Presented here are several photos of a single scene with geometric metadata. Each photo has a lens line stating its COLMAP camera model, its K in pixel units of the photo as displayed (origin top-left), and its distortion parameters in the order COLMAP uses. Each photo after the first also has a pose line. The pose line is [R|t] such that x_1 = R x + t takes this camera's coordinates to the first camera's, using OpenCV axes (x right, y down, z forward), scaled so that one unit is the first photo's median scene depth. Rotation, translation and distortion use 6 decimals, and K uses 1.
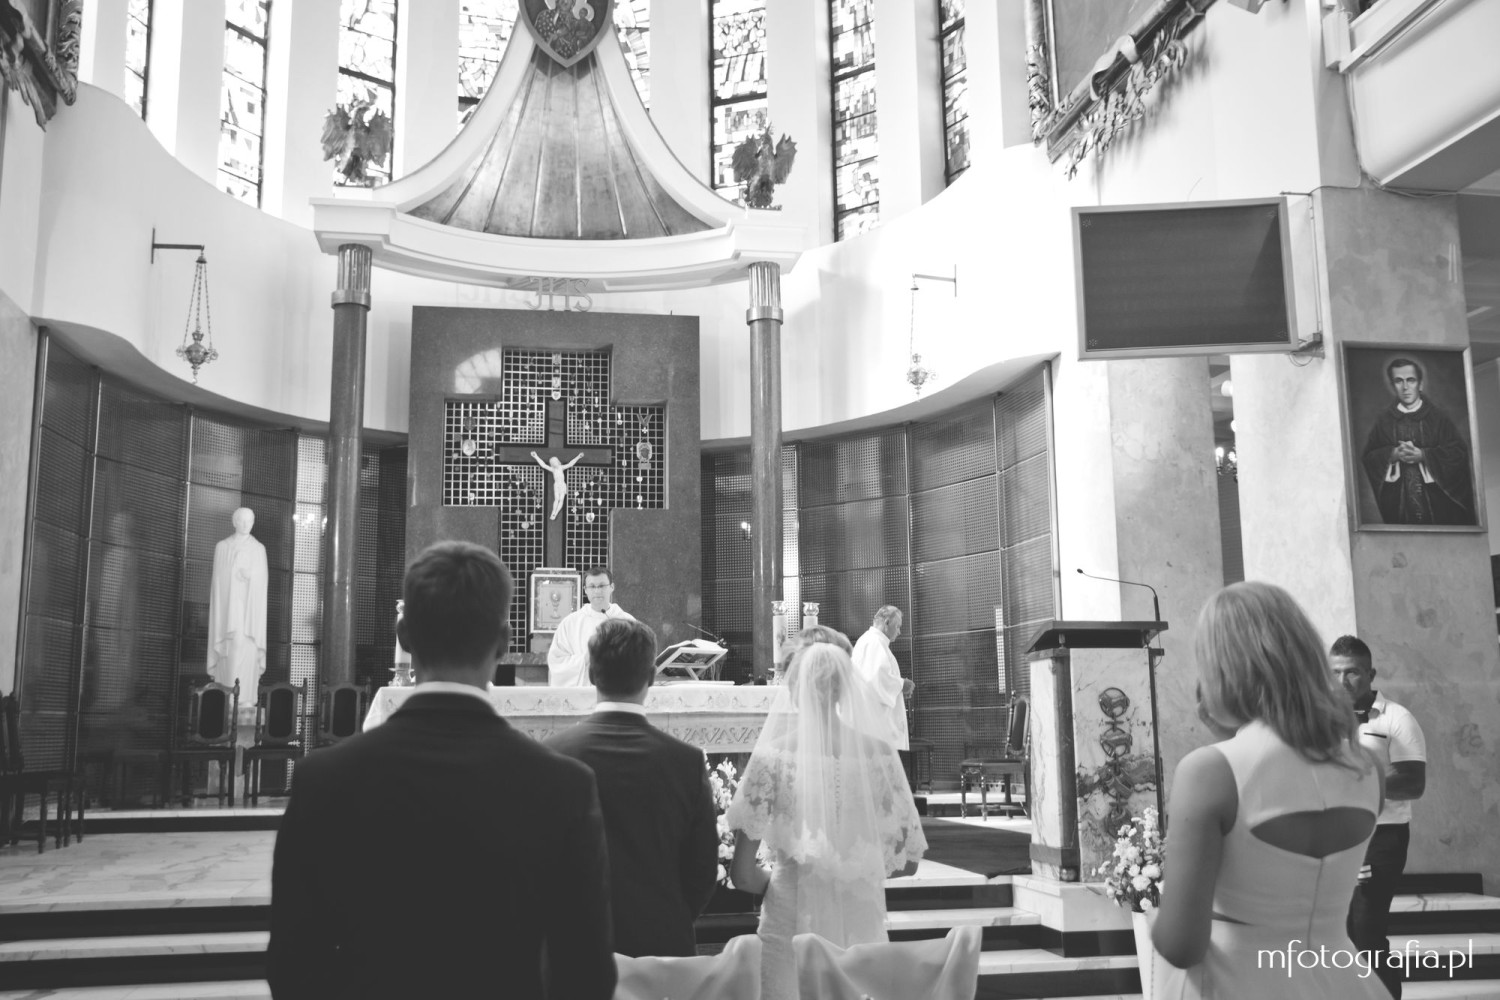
lens RADIAL K [[1471.8, 0, 757.4], [0, 1471.8, 477.8], [0, 0, 1]] dist [-0.027346, 0.000000]
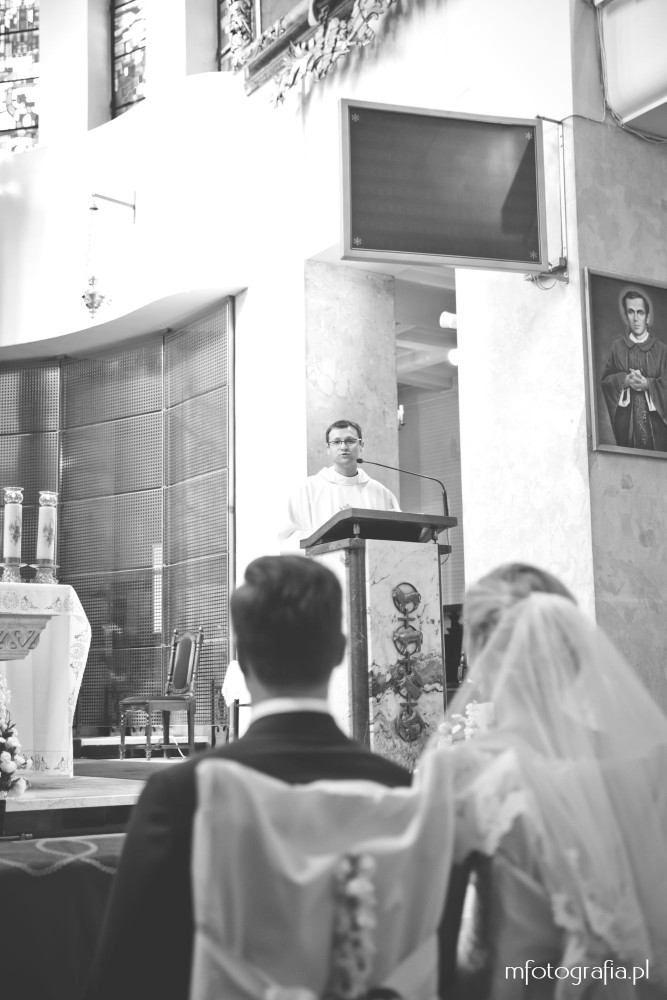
lens RADIAL K [[1358.0, 0, 353.0], [0, 1358.0, 489.9], [0, 0, 1]] dist [0.101293, 0.000000]
pose [[0.919905, 0.057355, 0.387923, -0.070877], [-0.059099, 0.998224, -0.007444, 0.049421], [-0.387661, -0.016078, 0.921662, 0.111805]]
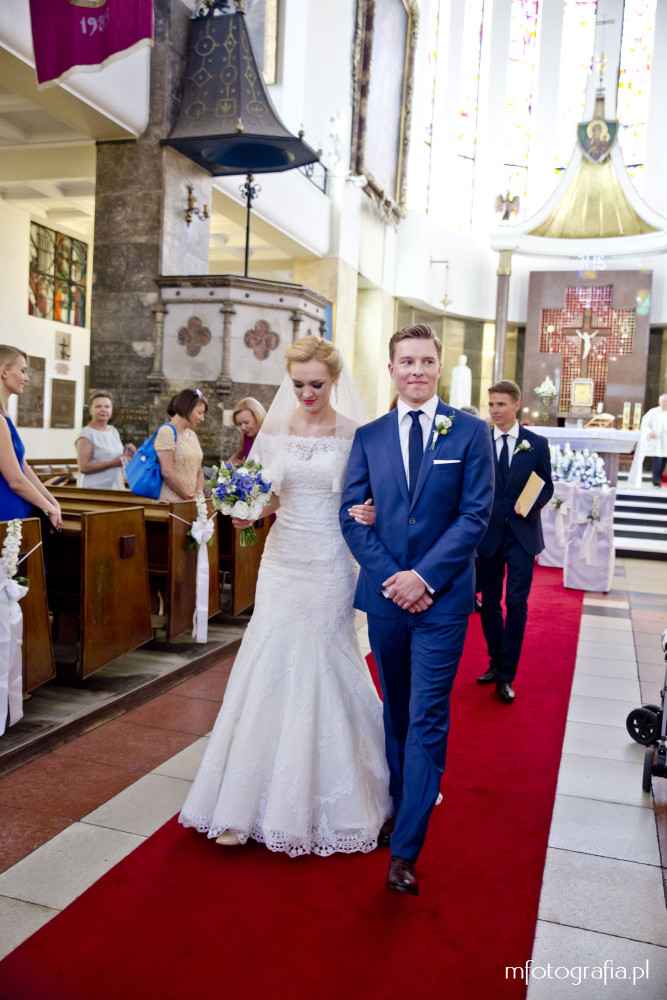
lens RADIAL K [[846.5, 0, 329.8], [0, 846.5, 497.0], [0, 0, 1]] dist [-0.036454, -0.000073]
pose [[0.873815, 0.089026, -0.478039, 0.200182], [0.024698, 0.973702, 0.226481, -0.082915], [0.485630, -0.209710, 0.848637, -0.487445]]
